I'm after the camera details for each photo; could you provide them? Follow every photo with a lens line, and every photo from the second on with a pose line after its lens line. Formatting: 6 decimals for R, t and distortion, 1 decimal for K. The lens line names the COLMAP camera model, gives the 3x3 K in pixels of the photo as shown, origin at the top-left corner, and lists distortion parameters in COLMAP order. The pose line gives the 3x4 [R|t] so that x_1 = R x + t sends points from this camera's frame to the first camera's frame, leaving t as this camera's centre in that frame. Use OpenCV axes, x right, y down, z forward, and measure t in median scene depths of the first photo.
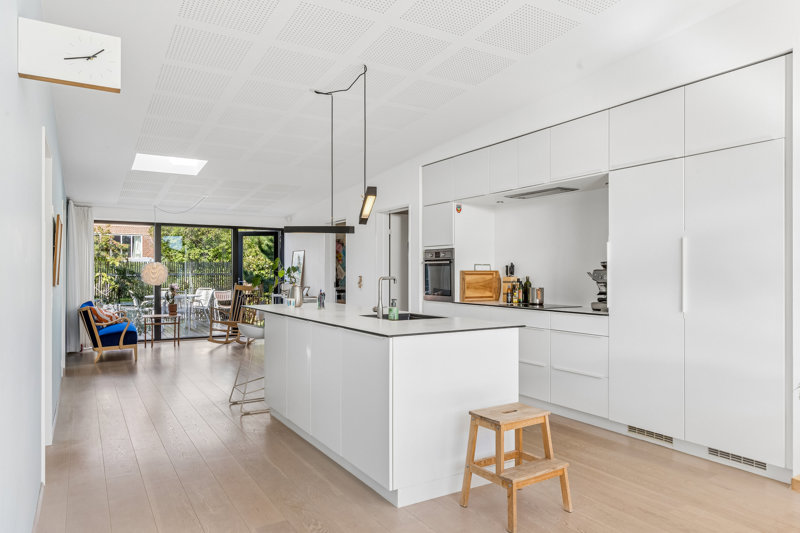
lens RADIAL K [[537.1, 0, 398.9], [0, 537.1, 266.0], [0, 0, 1]] dist [0.032527, 0.000765]
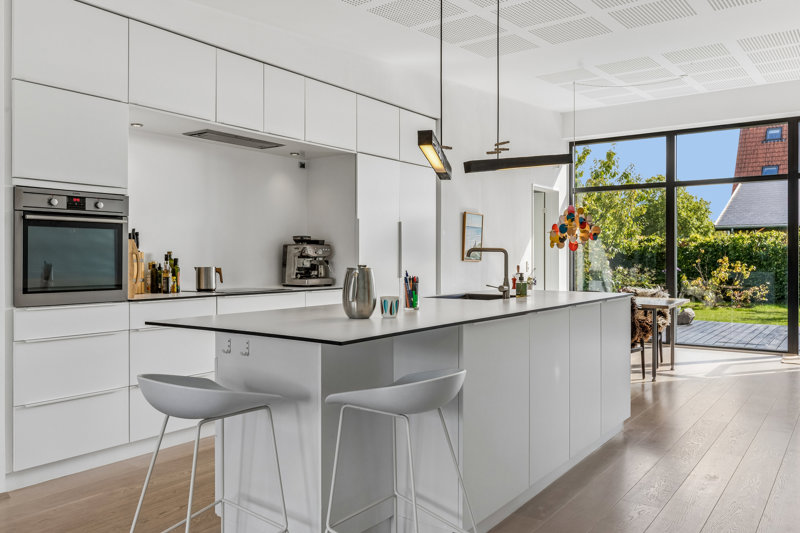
lens RADIAL K [[624.9, 0, 401.2], [0, 624.9, 259.4], [0, 0, 1]] dist [0.002172, 0.001116]
pose [[-0.395000, -0.000761, 0.918681, -0.516389], [-0.008595, 0.999959, -0.002867, 0.026101], [-0.918641, -0.009029, -0.394991, 0.933854]]
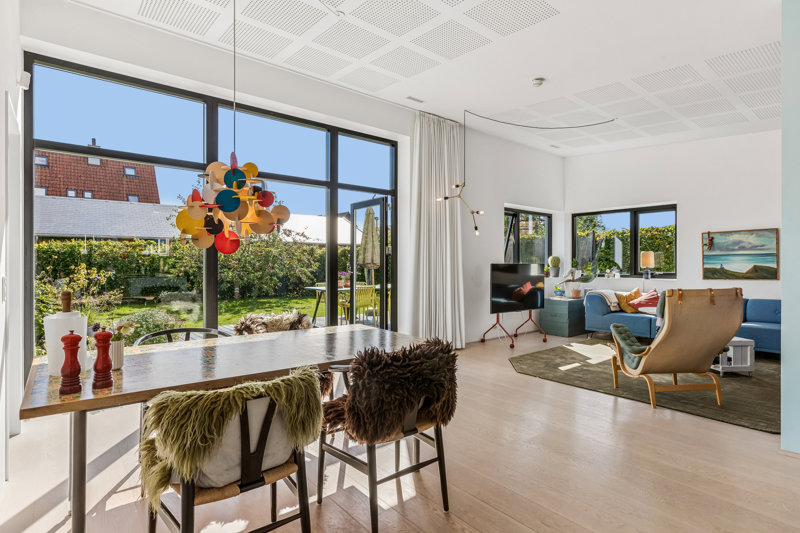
lens RADIAL K [[412.1, 0, 399.0], [0, 412.1, 261.3], [0, 0, 1]] dist [-0.000198, -0.000067]
pose [[-0.989001, -0.000910, -0.147906, 0.258131], [0.001535, 0.999864, -0.016411, 0.017776], [0.147901, -0.016458, -0.988865, 0.585577]]
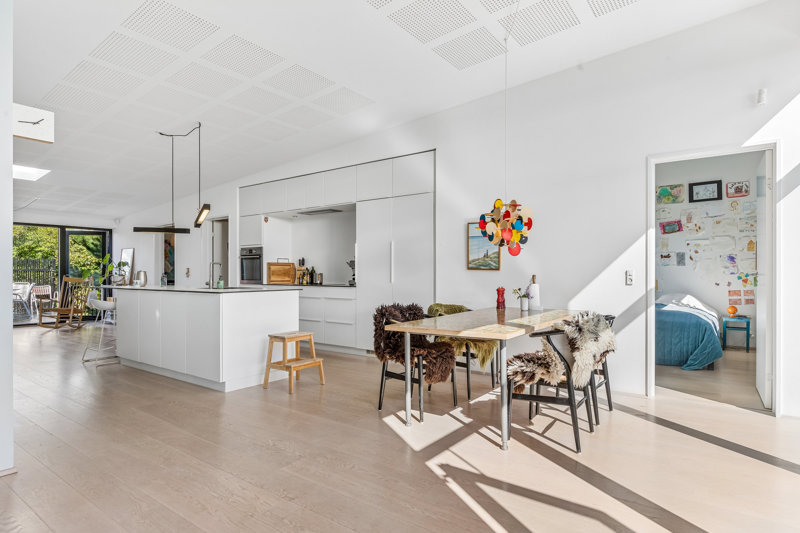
lens RADIAL K [[457.2, 0, 400.9], [0, 457.2, 273.1], [0, 0, 1]] dist [0.008572, -0.001265]
pose [[0.926097, -0.000165, 0.377287, -0.015634], [-0.003492, 0.999953, 0.009011, 0.022979], [-0.377270, -0.009662, 0.926053, -0.254694]]
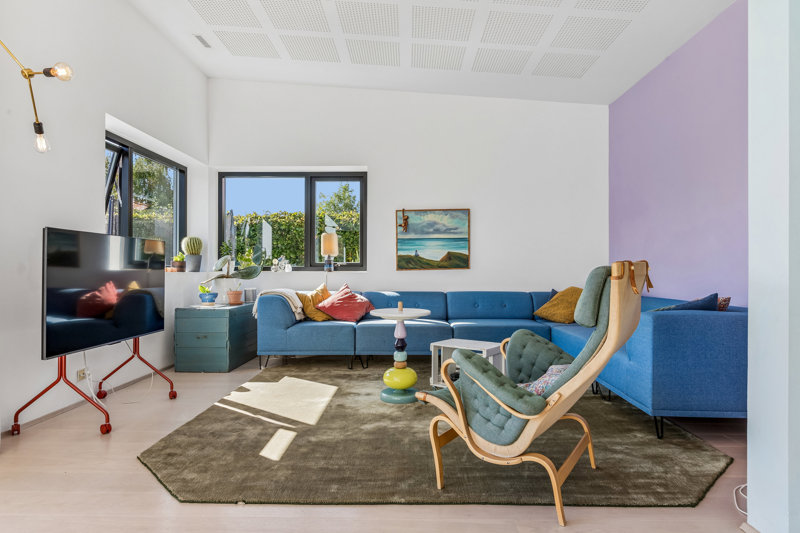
lens RADIAL K [[472.1, 0, 402.5], [0, 472.1, 268.1], [0, 0, 1]] dist [-0.001513, -0.005078]
pose [[-0.524213, -0.005959, -0.851566, 0.138921], [0.009147, 0.999878, -0.012628, 0.051382], [0.851538, -0.014409, -0.524095, 0.204402]]
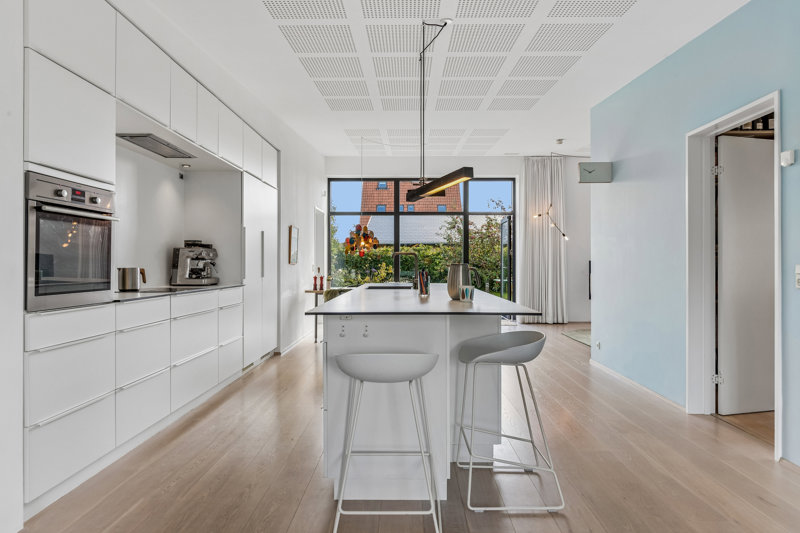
lens RADIAL K [[472.1, 0, 402.0], [0, 472.1, 263.7], [0, 0, 1]] dist [-0.001513, -0.005078]
pose [[-0.852769, 0.001960, 0.522284, -0.330280], [-0.004320, 0.999932, -0.010808, 0.034415], [-0.522270, -0.011473, -0.852703, 1.155332]]
